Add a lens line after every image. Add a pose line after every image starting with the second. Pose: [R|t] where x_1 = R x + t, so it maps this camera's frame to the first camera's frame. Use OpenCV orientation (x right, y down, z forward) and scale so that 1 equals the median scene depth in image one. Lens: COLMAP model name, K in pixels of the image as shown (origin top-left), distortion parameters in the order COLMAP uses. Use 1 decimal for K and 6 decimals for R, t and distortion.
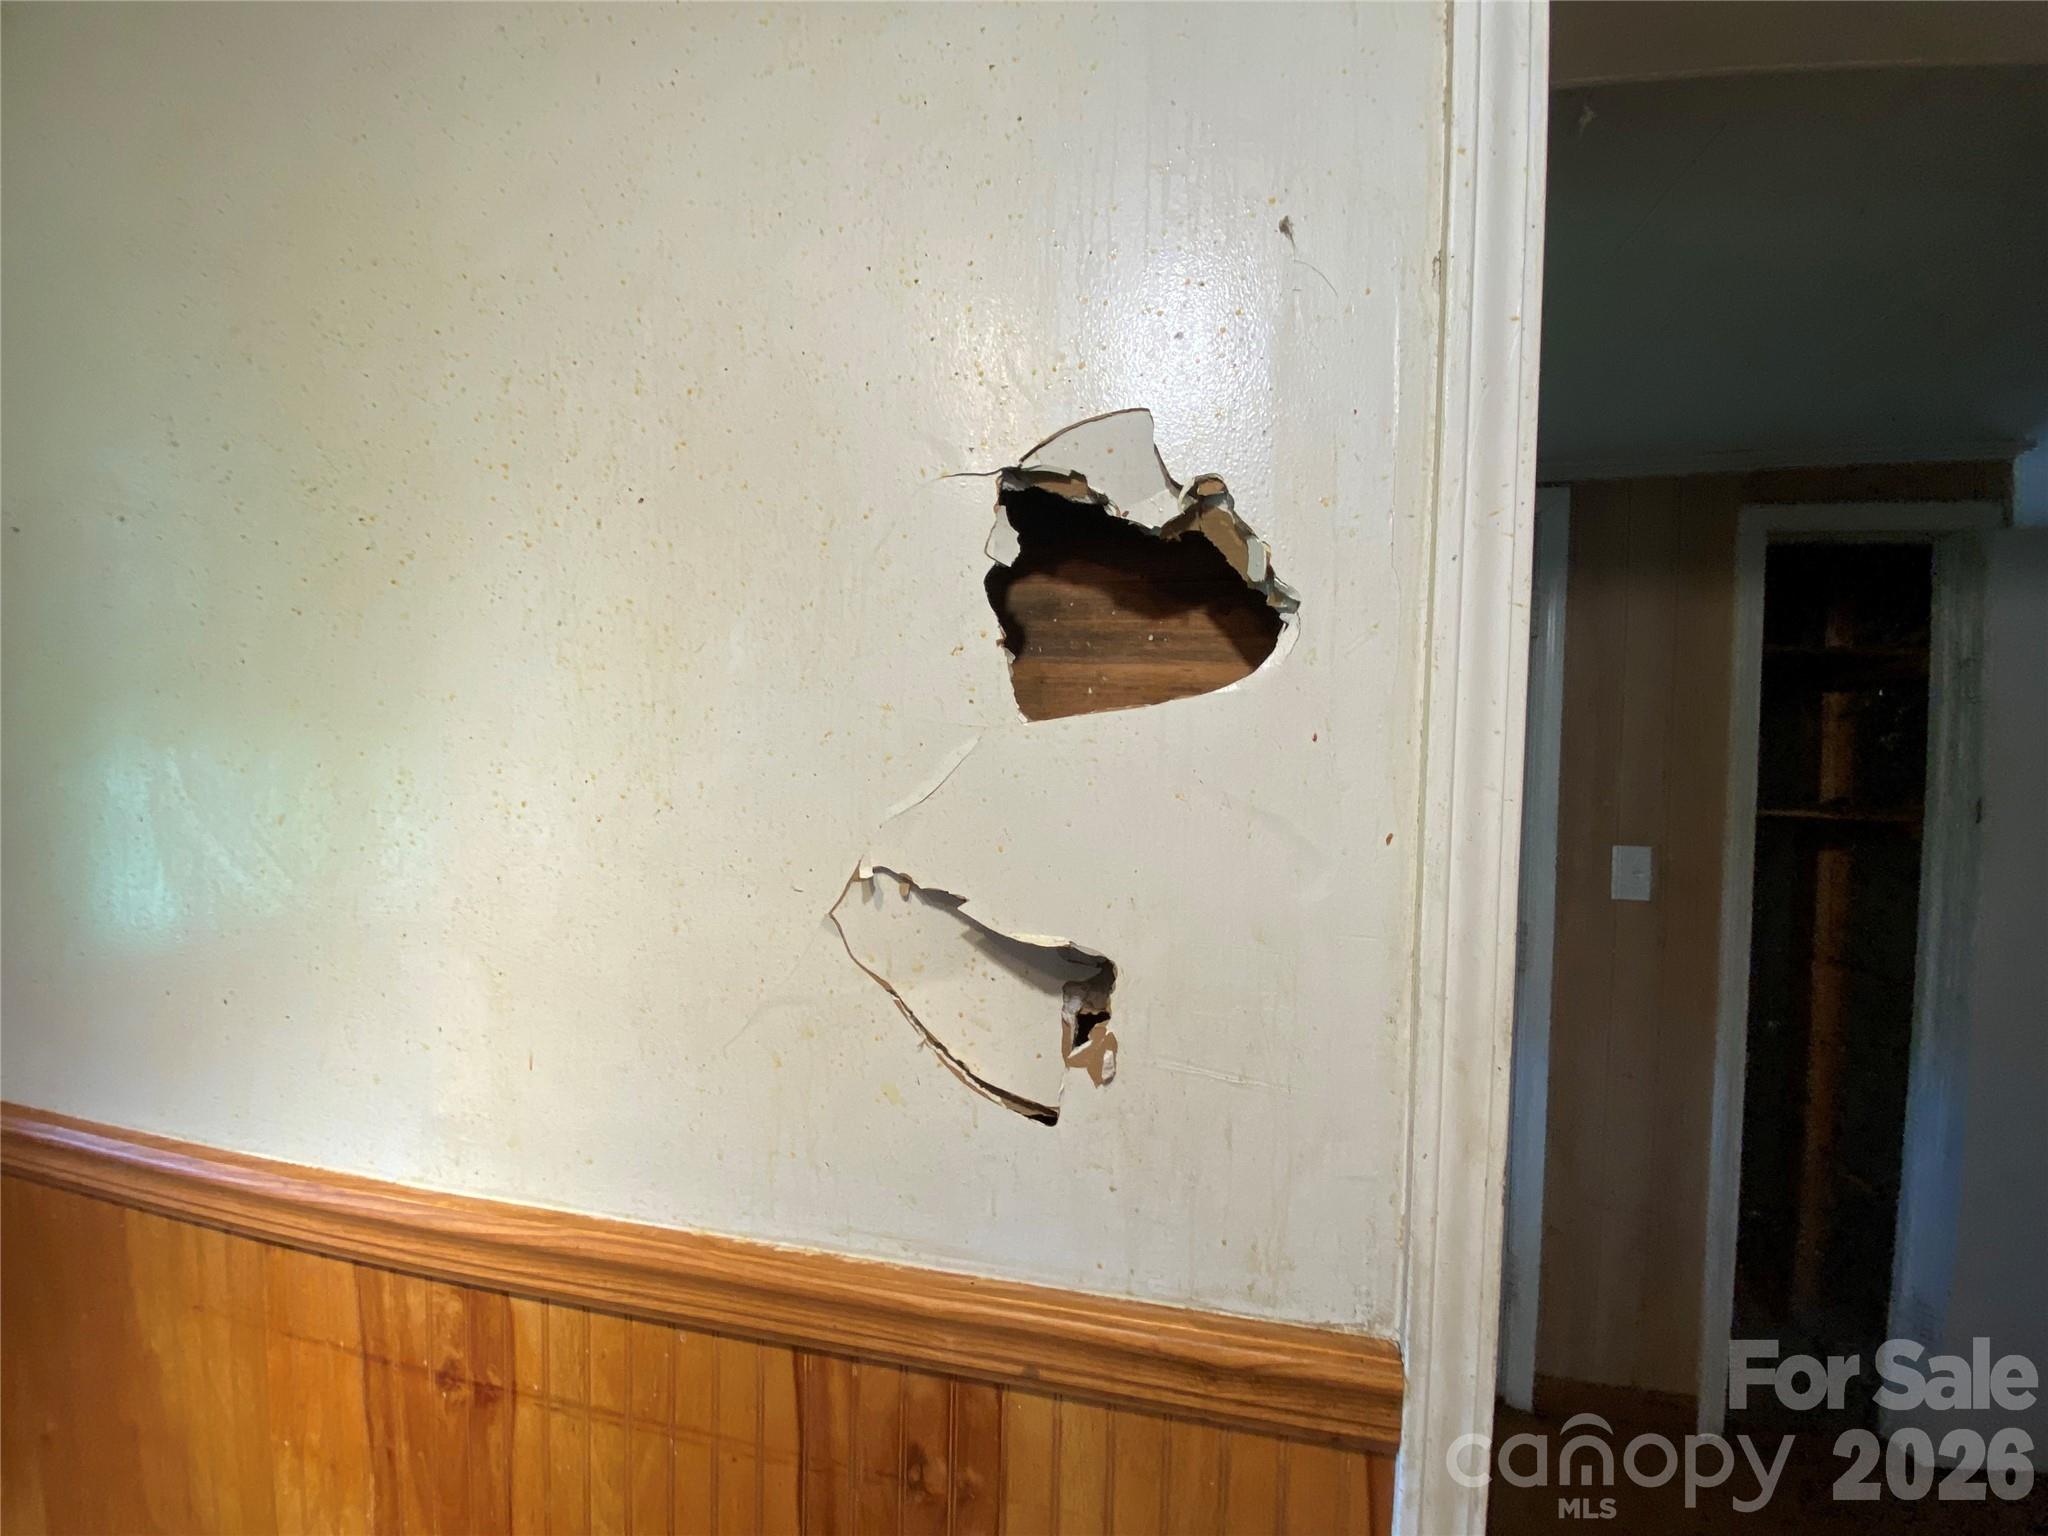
lens RADIAL K [[830.1, 0, 1019.8], [0, 830.1, 767.4], [0, 0, 1]] dist [0.032240, -0.021598]
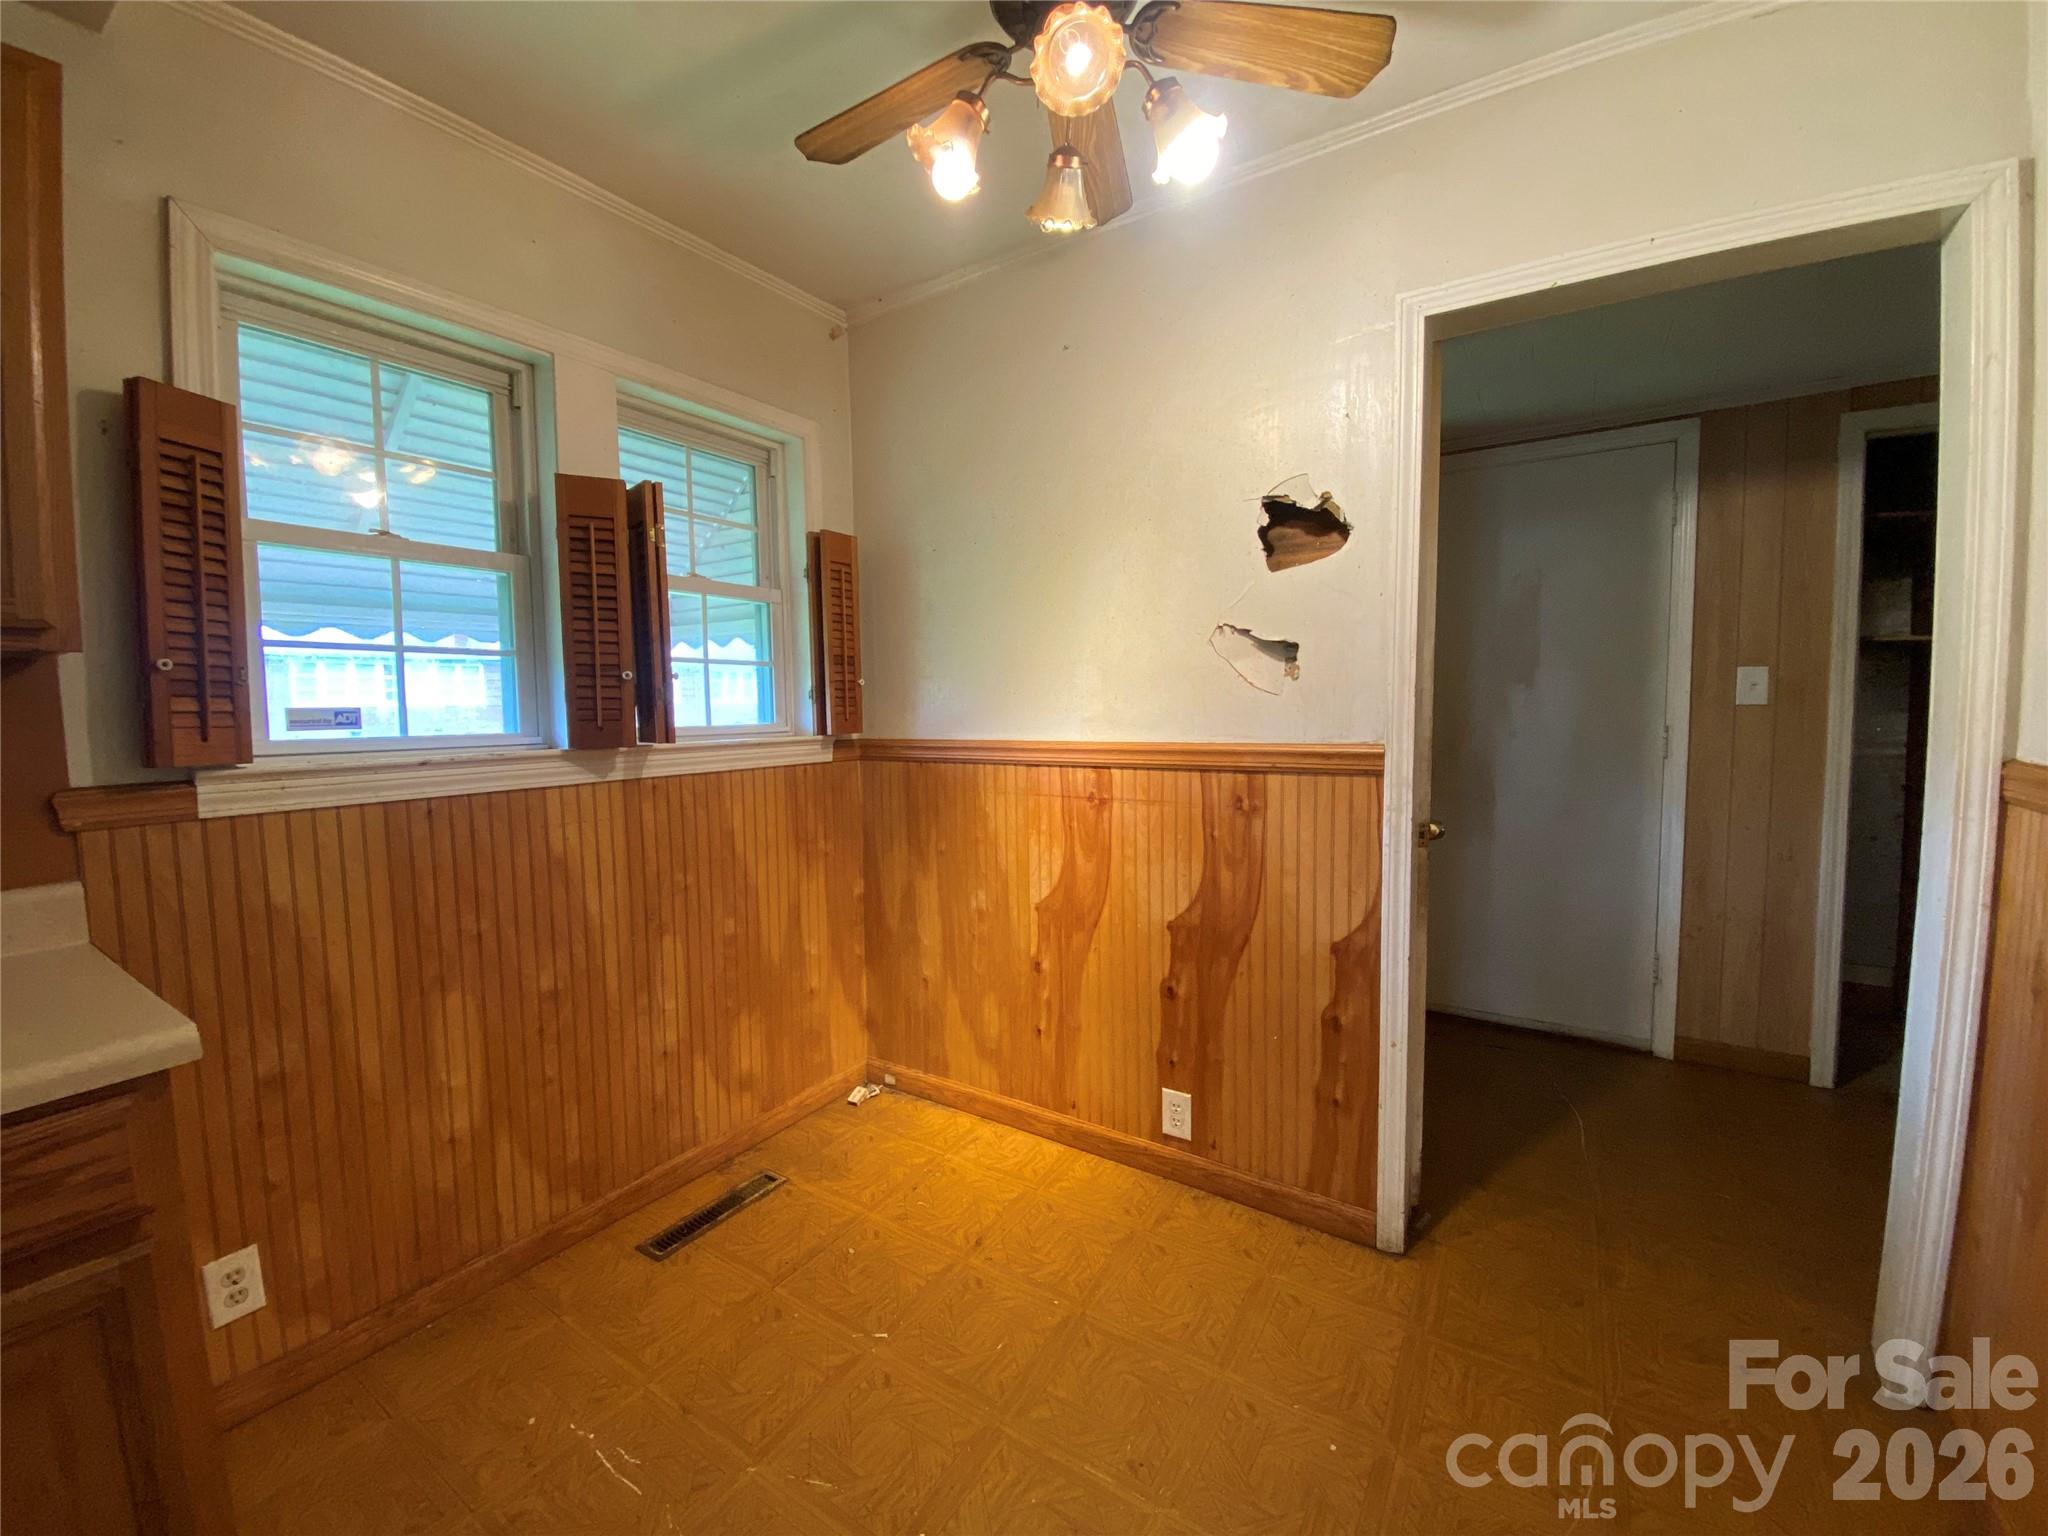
lens RADIAL K [[826.2, 0, 1015.4], [0, 826.2, 765.1], [0, 0, 1]] dist [0.039111, -0.026794]
pose [[0.930030, -0.009439, -0.367362, 0.240242], [0.024102, 0.999084, 0.035347, 0.505373], [0.366692, -0.041728, 0.929406, -2.199829]]
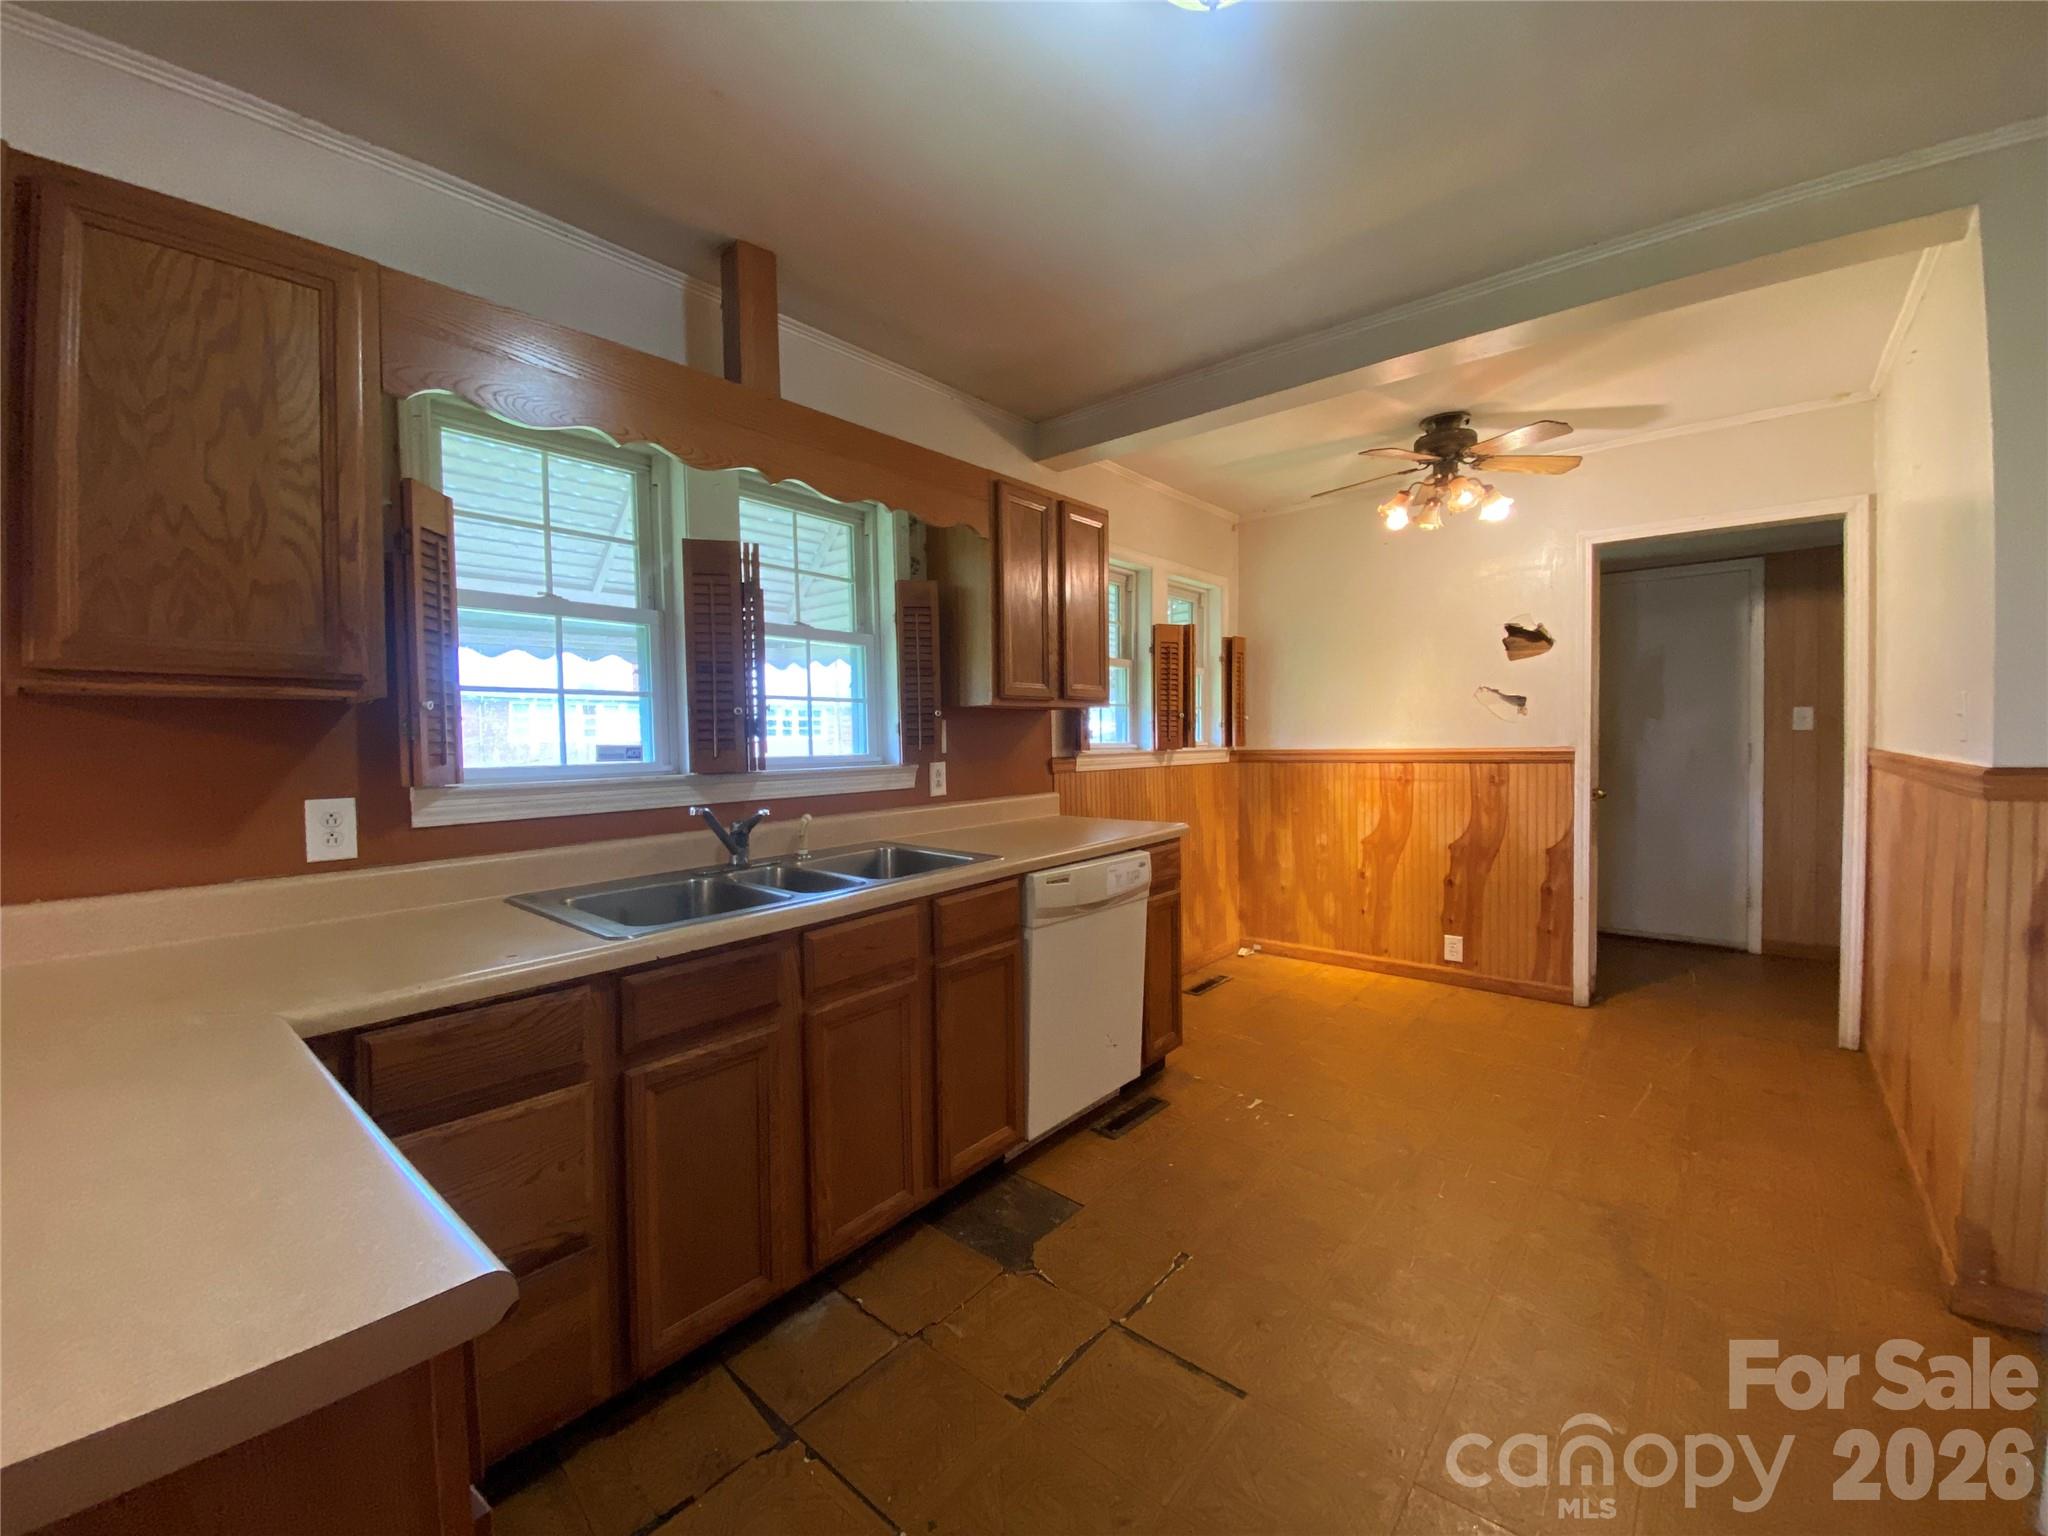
lens RADIAL K [[830.1, 0, 1019.8], [0, 830.1, 767.4], [0, 0, 1]] dist [0.032240, -0.021598]
pose [[0.878994, -0.021217, -0.476361, -0.229846], [0.018445, 0.999775, -0.010495, 0.688828], [0.476477, 0.000439, 0.879187, -5.900080]]
